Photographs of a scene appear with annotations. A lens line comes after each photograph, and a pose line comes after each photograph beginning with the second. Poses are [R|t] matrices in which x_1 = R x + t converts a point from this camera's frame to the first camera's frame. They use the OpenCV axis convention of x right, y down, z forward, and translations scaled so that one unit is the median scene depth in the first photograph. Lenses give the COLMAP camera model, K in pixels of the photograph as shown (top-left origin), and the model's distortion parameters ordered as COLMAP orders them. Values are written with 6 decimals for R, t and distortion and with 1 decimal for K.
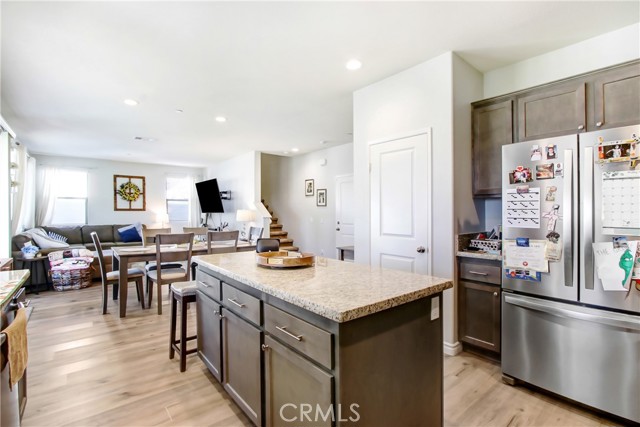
lens RADIAL K [[298.3, 0, 311.9], [0, 298.3, 212.4], [0, 0, 1]] dist [-0.017151, -0.000413]
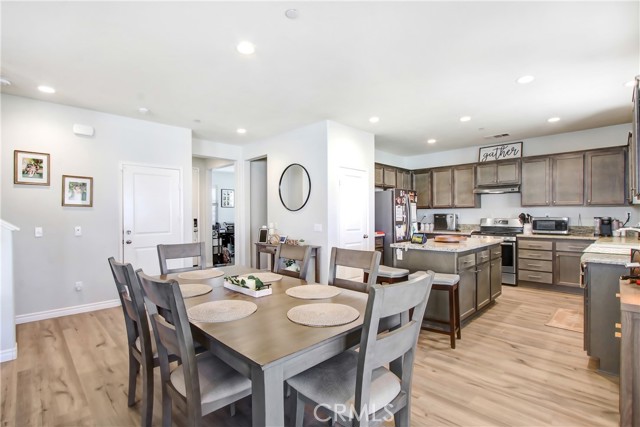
lens RADIAL K [[298.3, 0, 311.9], [0, 298.3, 212.4], [0, 0, 1]] dist [-0.017151, -0.000413]
pose [[-0.091169, 0.009906, 0.995786, -0.574590], [0.006926, 0.999933, -0.009313, -0.000790], [-0.995811, 0.006048, -0.091232, 0.616067]]
